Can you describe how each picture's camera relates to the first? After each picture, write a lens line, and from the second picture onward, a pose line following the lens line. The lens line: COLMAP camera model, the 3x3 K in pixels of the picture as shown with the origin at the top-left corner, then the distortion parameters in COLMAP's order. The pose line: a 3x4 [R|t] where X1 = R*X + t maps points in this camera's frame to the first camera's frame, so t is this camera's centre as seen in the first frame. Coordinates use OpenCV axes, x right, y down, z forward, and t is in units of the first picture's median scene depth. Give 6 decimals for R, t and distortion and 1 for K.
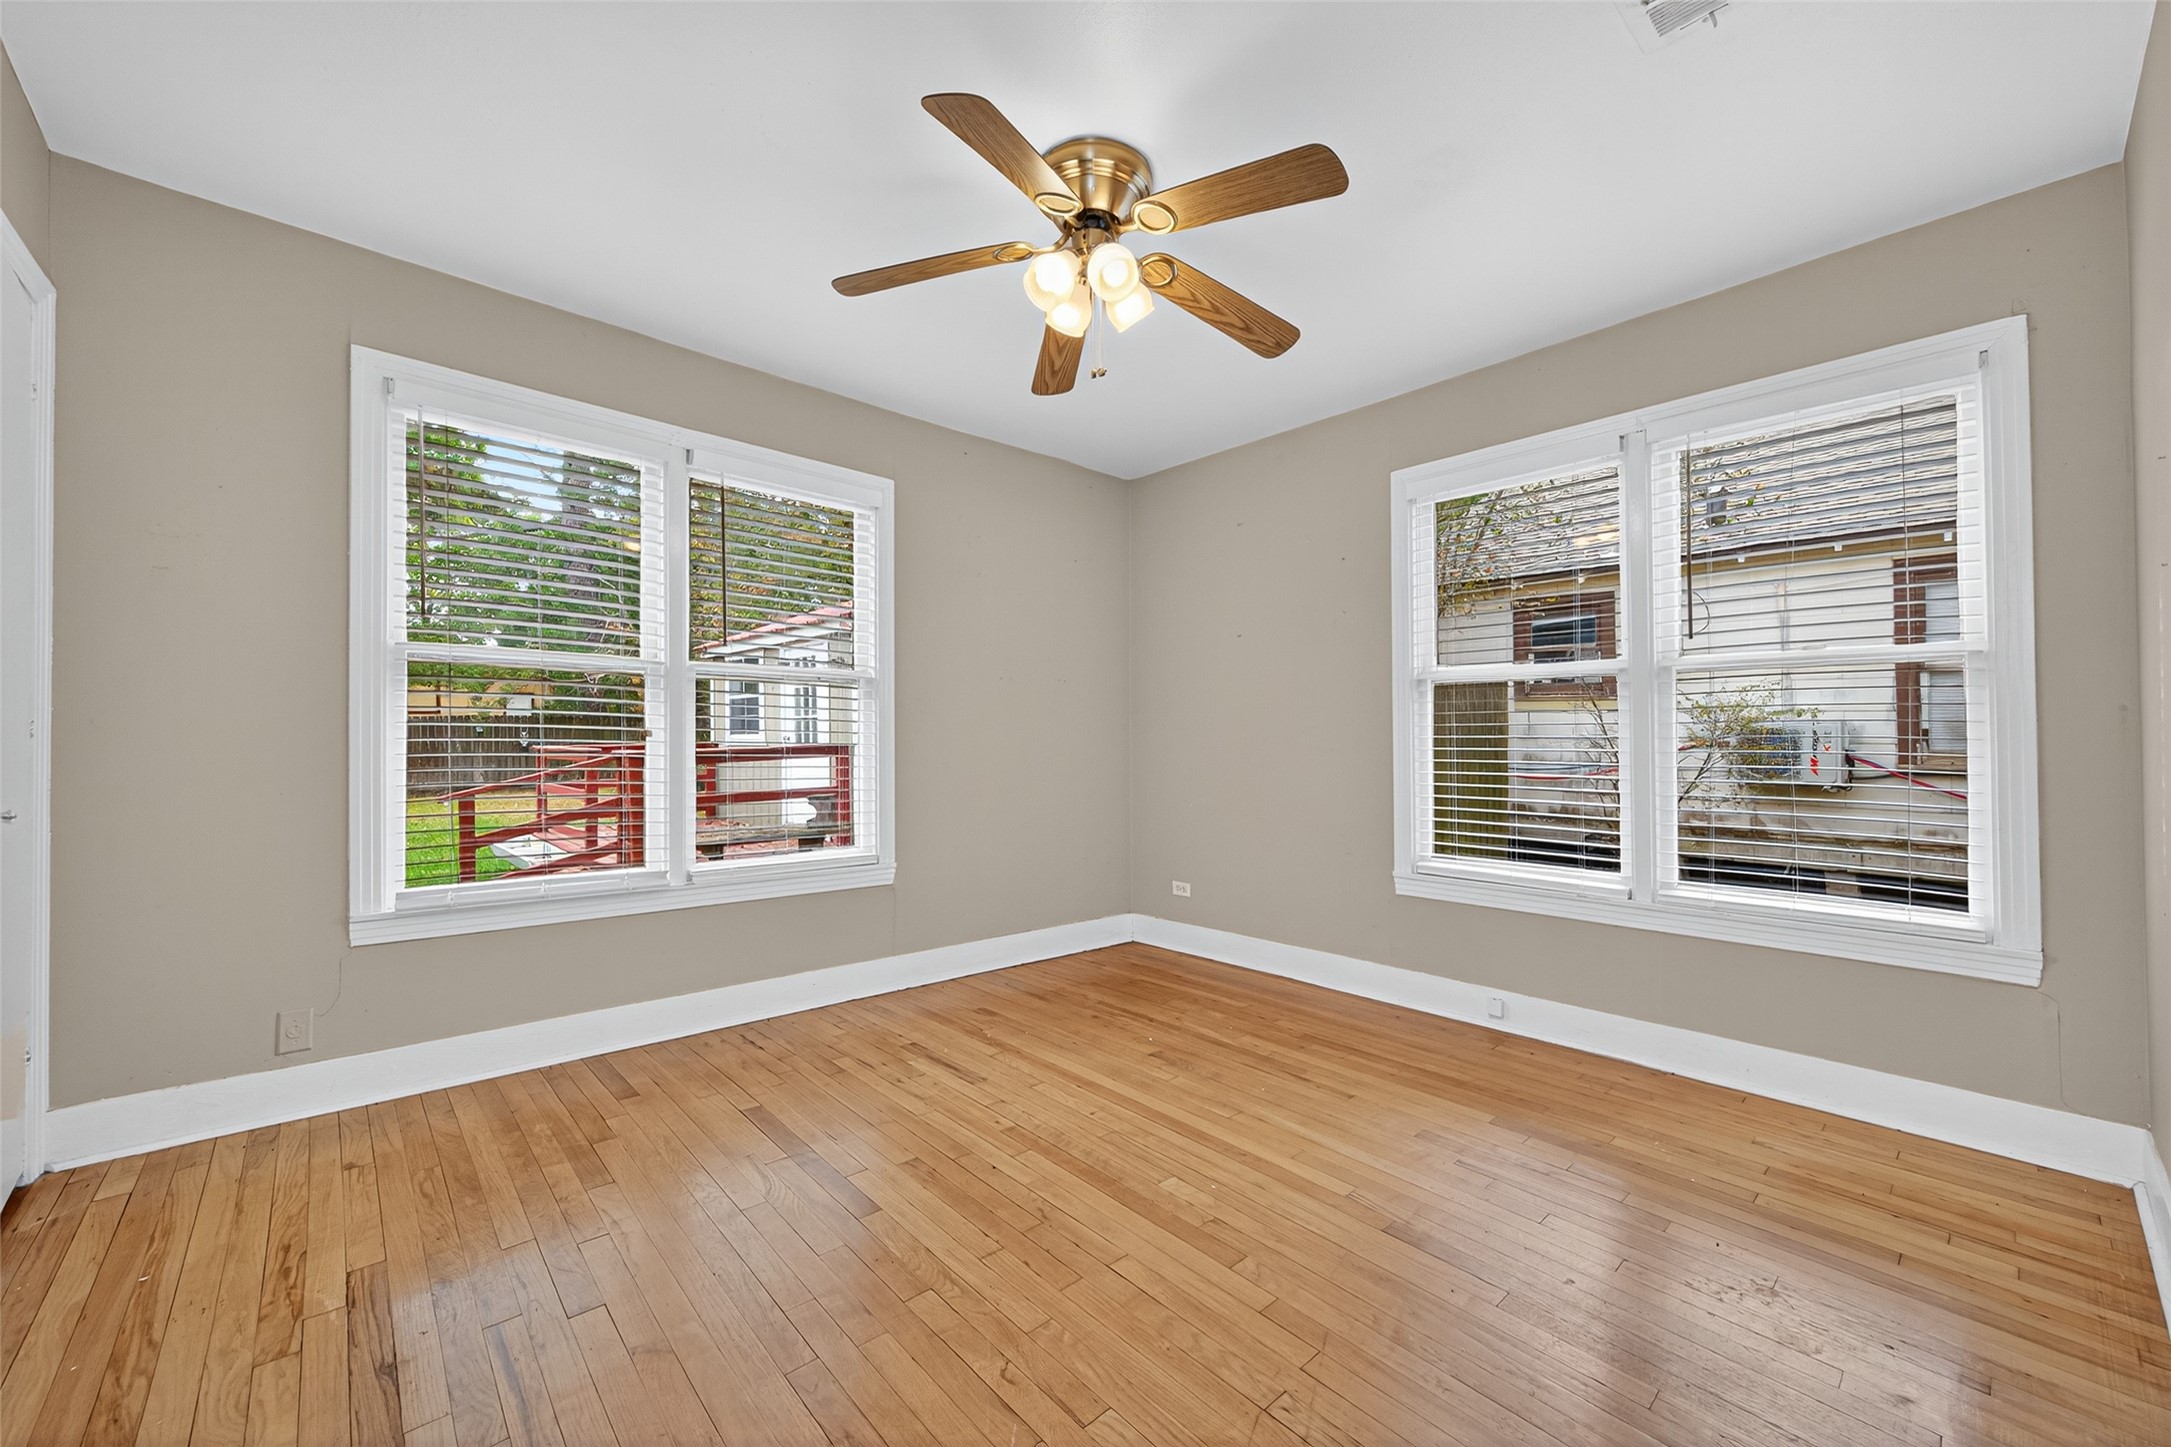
lens RADIAL K [[842.8, 0, 1094.5], [0, 842.8, 719.0], [0, 0, 1]] dist [0.003226, -0.000100]
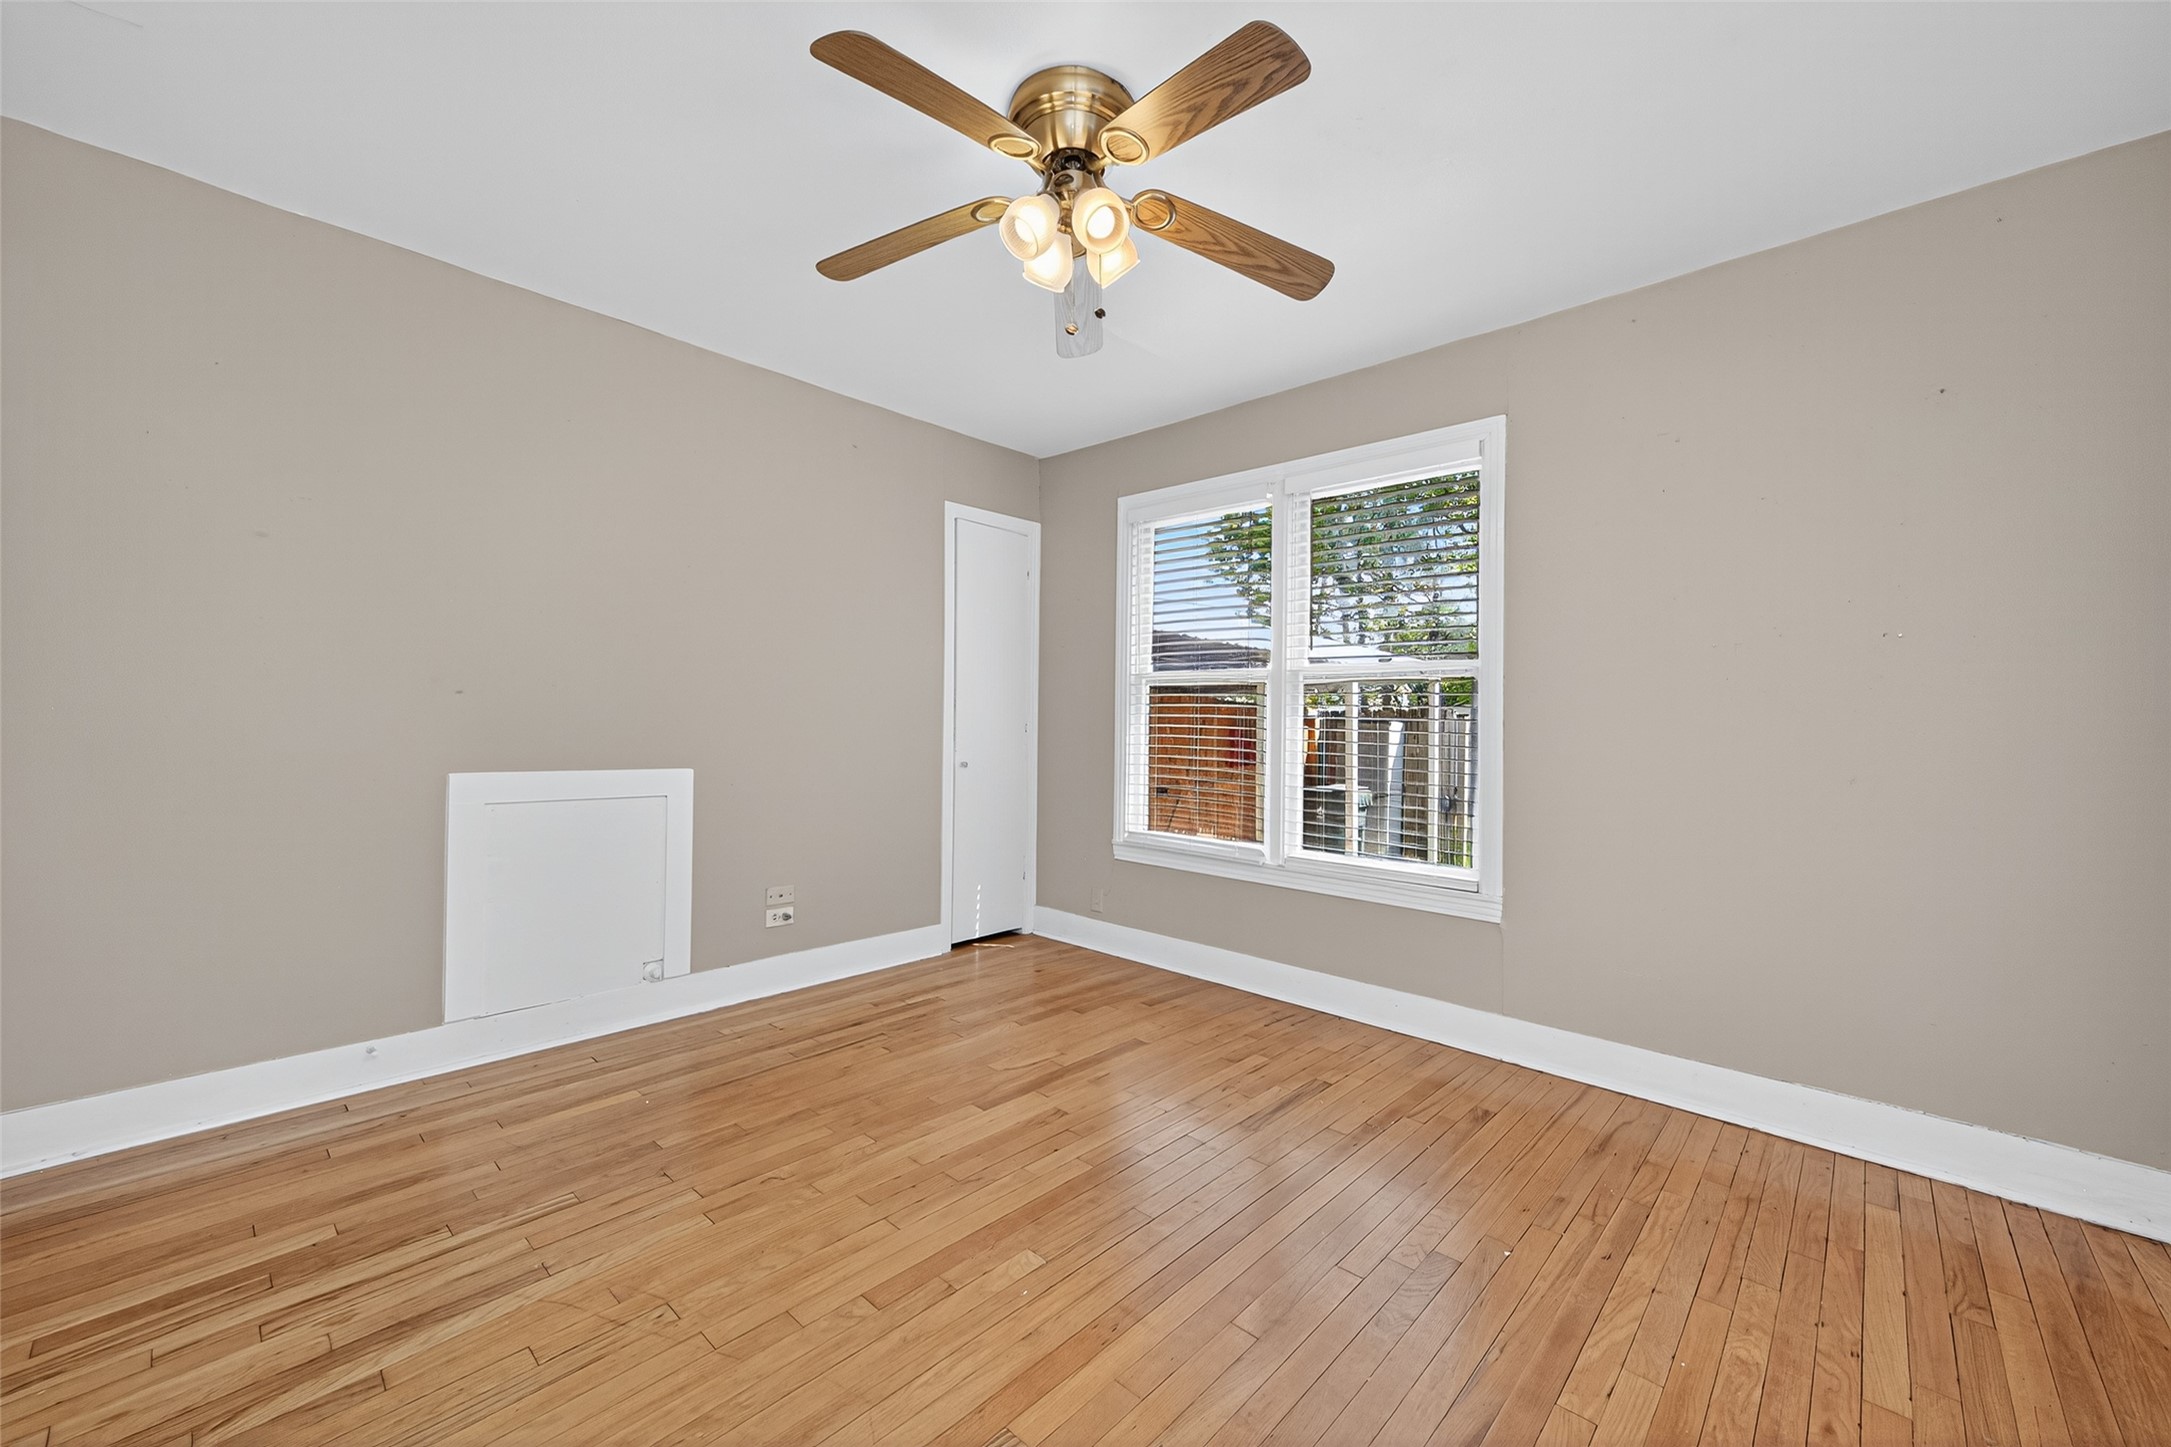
lens RADIAL K [[842.8, 0, 1088.2], [0, 842.8, 728.1], [0, 0, 1]] dist [0.003226, -0.000100]
pose [[0.098187, 0.002511, -0.995165, 0.682411], [-0.001898, 0.999995, 0.002336, 0.011826], [0.995166, 0.001660, 0.098192, 0.708945]]
